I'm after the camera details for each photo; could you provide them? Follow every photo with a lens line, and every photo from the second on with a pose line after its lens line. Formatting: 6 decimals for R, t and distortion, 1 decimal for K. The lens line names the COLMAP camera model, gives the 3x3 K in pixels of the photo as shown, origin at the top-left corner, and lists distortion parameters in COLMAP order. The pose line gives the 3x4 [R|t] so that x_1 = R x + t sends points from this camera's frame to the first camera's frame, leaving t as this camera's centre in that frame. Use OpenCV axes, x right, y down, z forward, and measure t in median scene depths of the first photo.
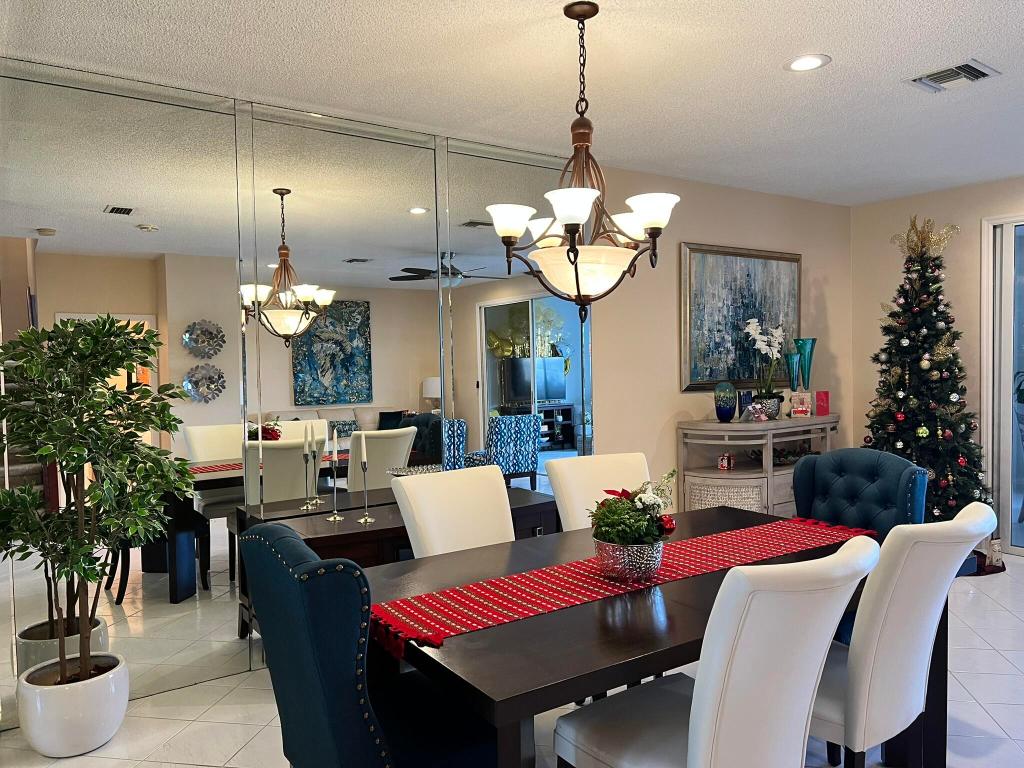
lens RADIAL K [[756.2, 0, 510.7], [0, 756.2, 378.5], [0, 0, 1]] dist [0.122253, -0.130381]
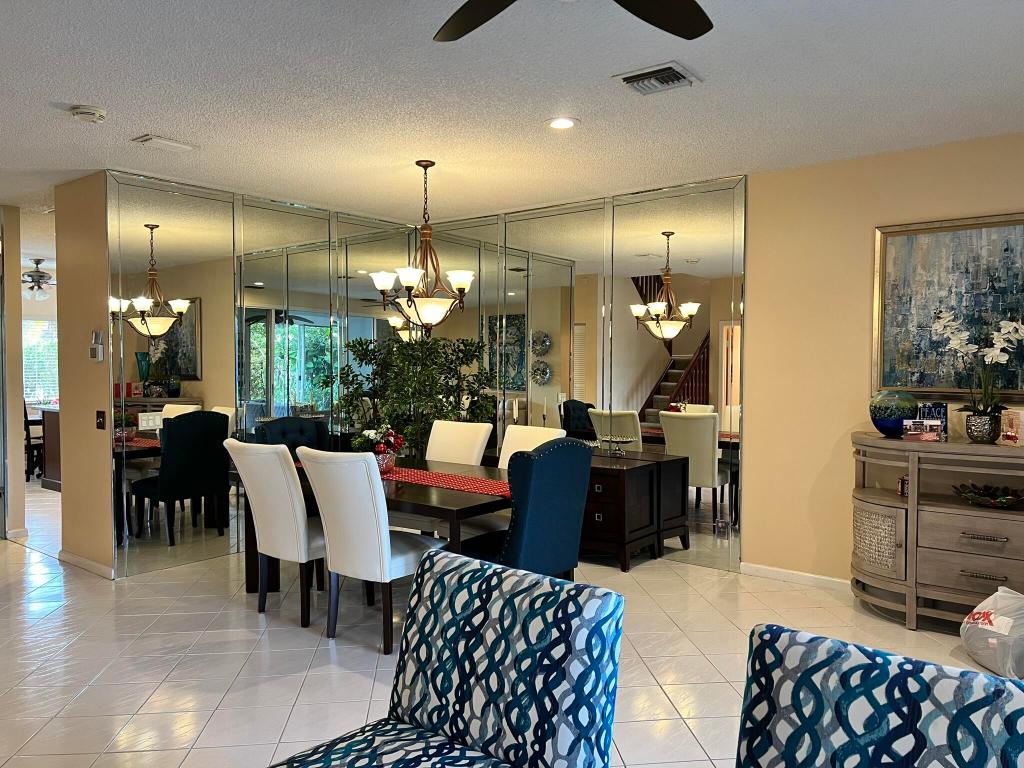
lens RADIAL K [[756.2, 0, 510.7], [0, 756.2, 378.5], [0, 0, 1]] dist [0.122253, -0.130381]
pose [[0.284071, 0.042975, -0.957840, 0.936207], [-0.026647, 0.998963, 0.036917, -0.026245], [0.958433, 0.015036, 0.284921, 0.338919]]
